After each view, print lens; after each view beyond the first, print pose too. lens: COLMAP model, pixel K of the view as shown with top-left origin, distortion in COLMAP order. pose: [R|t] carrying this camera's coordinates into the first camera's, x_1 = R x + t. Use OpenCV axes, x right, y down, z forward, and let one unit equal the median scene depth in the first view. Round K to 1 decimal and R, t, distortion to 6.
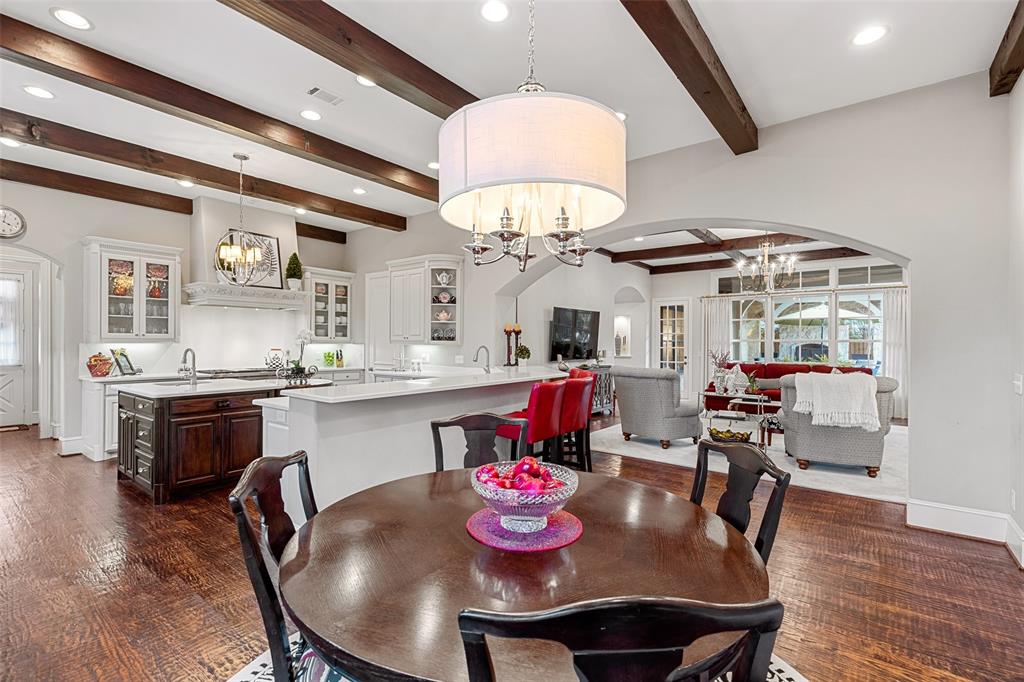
lens RADIAL K [[461.8, 0, 511.5], [0, 461.8, 341.8], [0, 0, 1]] dist [0.005718, 0.000101]
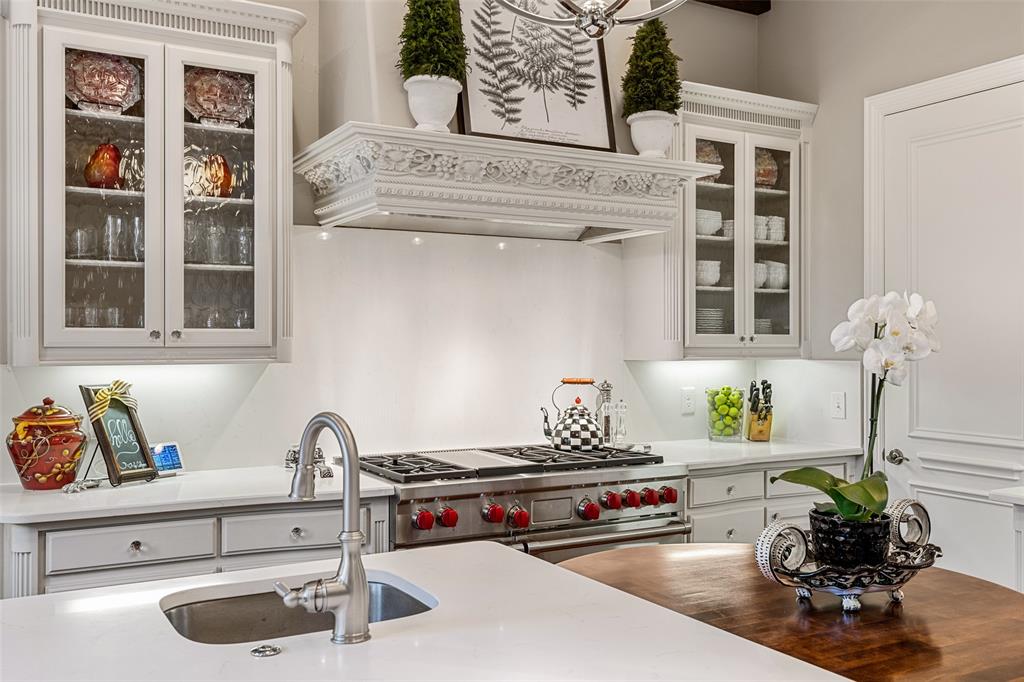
lens RADIAL K [[946.9, 0, 514.7], [0, 946.9, 340.8], [0, 0, 1]] dist [0.004447, 0.000000]
pose [[0.923212, -0.005740, -0.384249, -0.336622], [0.005041, 0.999983, -0.002827, -0.006813], [0.384258, 0.000672, 0.923225, 0.475388]]
